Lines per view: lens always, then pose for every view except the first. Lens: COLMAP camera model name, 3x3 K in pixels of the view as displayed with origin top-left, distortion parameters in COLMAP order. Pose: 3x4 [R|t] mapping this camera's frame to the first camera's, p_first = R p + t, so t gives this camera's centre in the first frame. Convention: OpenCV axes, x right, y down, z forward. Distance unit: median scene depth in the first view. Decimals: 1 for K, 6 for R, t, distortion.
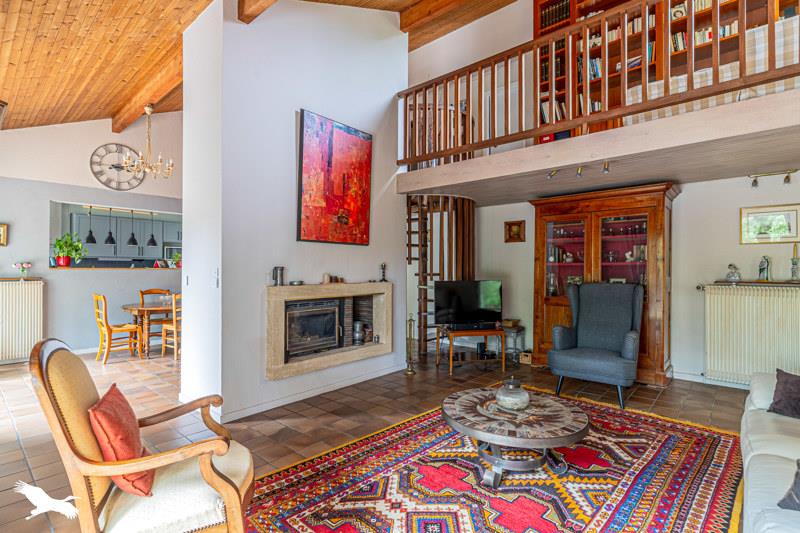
lens RADIAL K [[387.0, 0, 396.9], [0, 387.0, 266.0], [0, 0, 1]] dist [0.004356, 0.000055]
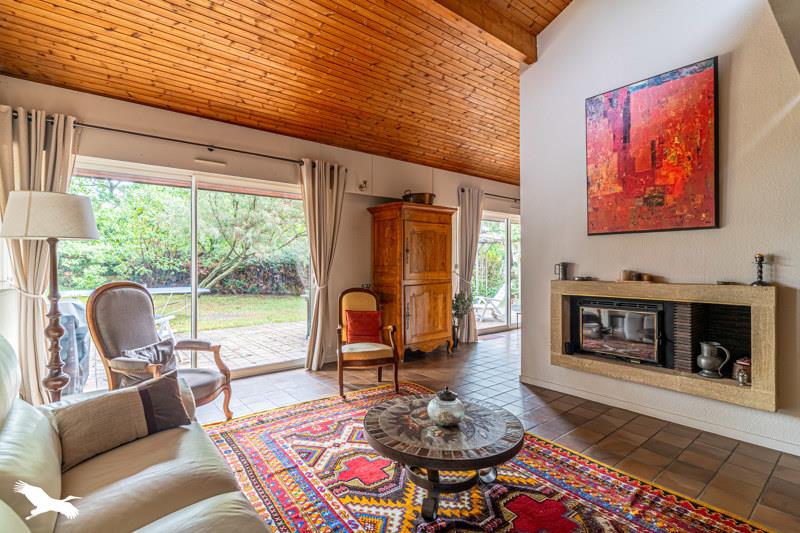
lens RADIAL K [[387.0, 0, 398.3], [0, 387.0, 265.9], [0, 0, 1]] dist [0.004356, 0.000055]
pose [[-0.175052, 0.001857, -0.984557, 0.790510], [0.009146, 0.999958, 0.000259, 0.006727], [0.984517, -0.008960, -0.175061, 0.703384]]
